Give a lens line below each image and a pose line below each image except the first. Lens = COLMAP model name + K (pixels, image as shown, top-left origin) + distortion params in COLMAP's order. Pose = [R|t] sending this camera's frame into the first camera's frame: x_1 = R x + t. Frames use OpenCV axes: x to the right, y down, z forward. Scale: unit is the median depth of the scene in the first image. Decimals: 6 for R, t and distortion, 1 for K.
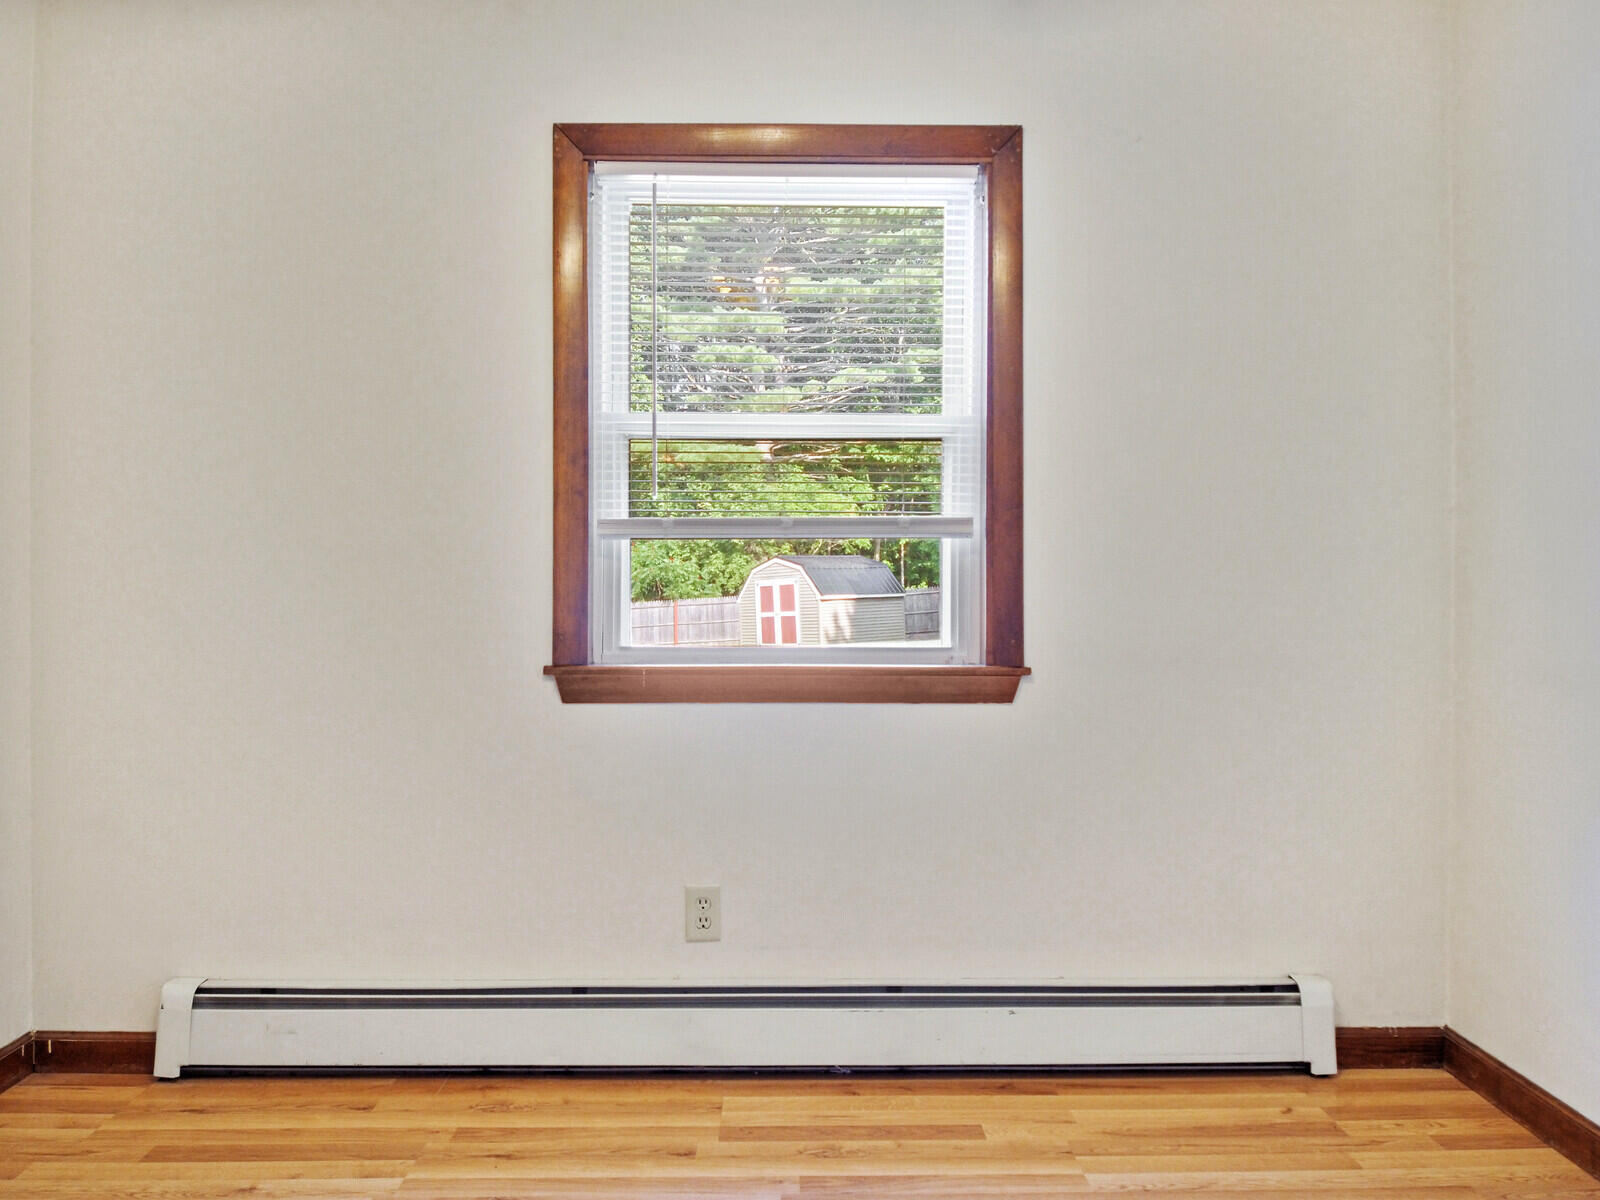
lens RADIAL K [[1126.7, 0, 790.1], [0, 1126.7, 599.1], [0, 0, 1]] dist [0.050929, -0.080735]
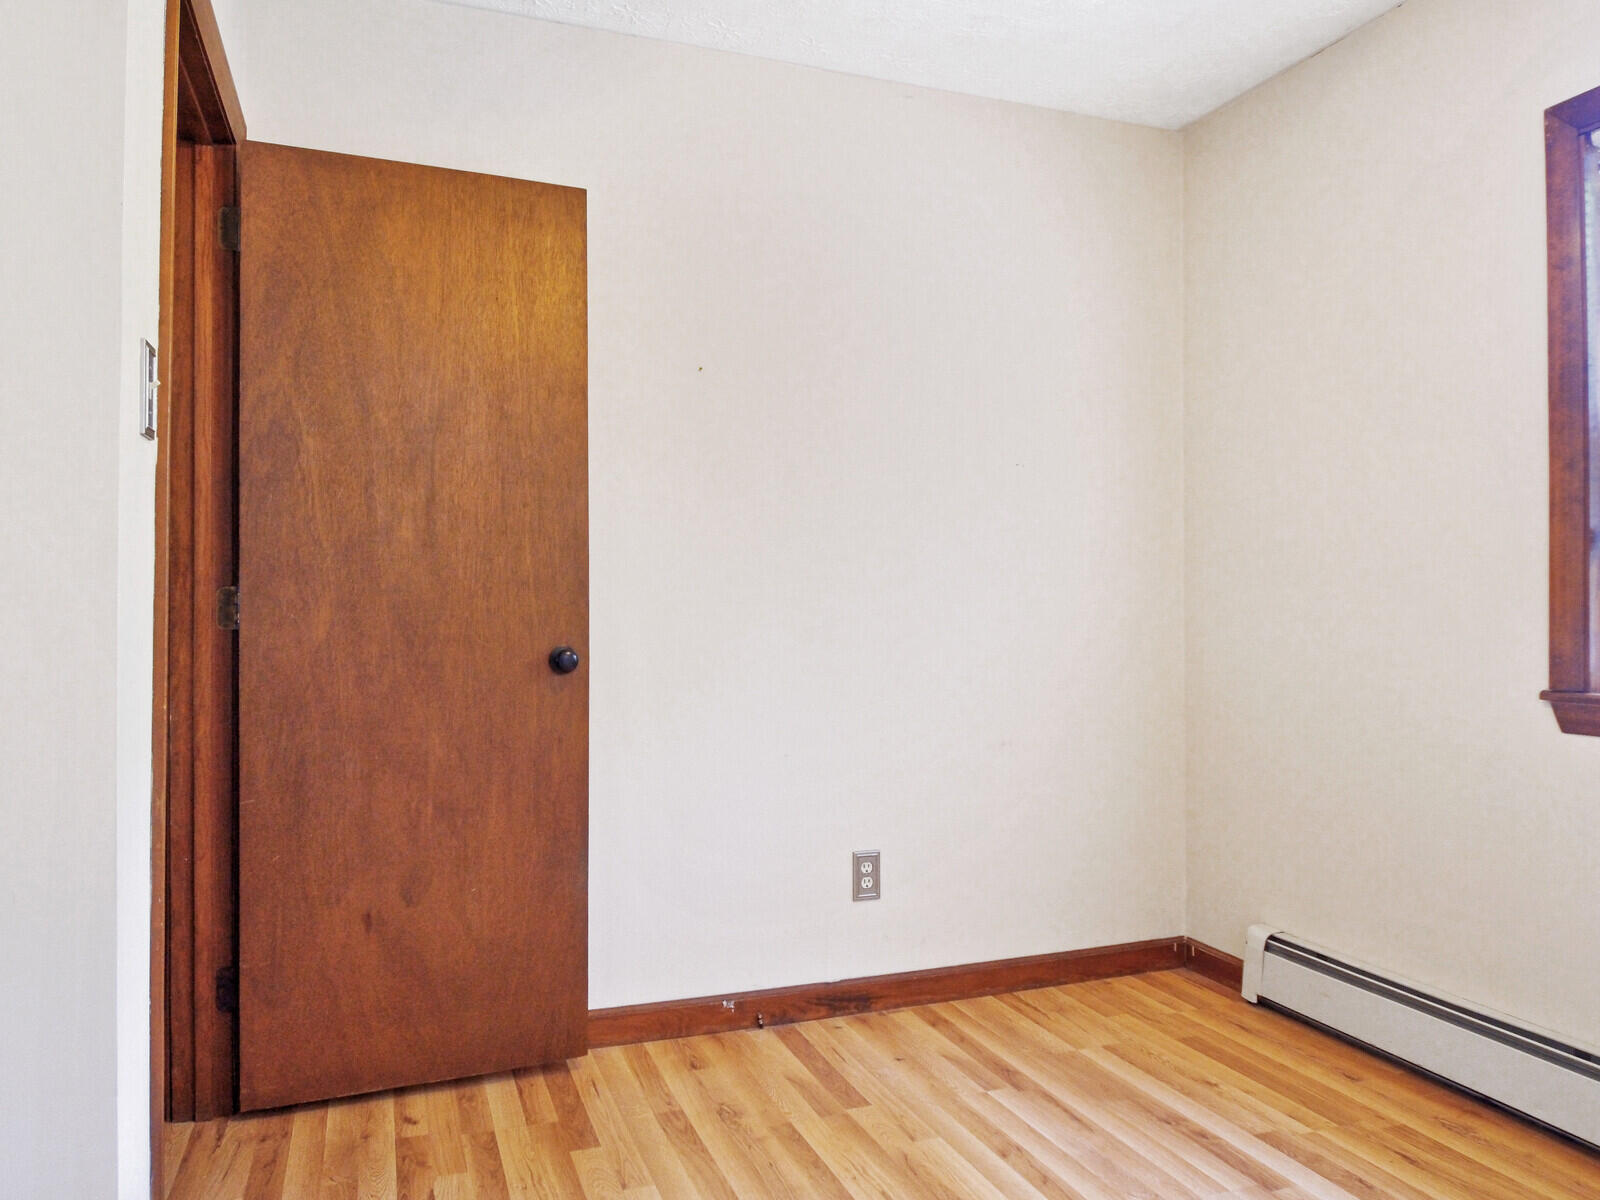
lens RADIAL K [[1126.7, 0, 799.0], [0, 1126.7, 602.3], [0, 0, 1]] dist [0.050929, -0.080735]
pose [[0.334947, -0.002849, -0.942232, 0.460239], [-0.012699, 0.999891, -0.007538, 0.001968], [0.942151, 0.014490, 0.334875, 0.114174]]
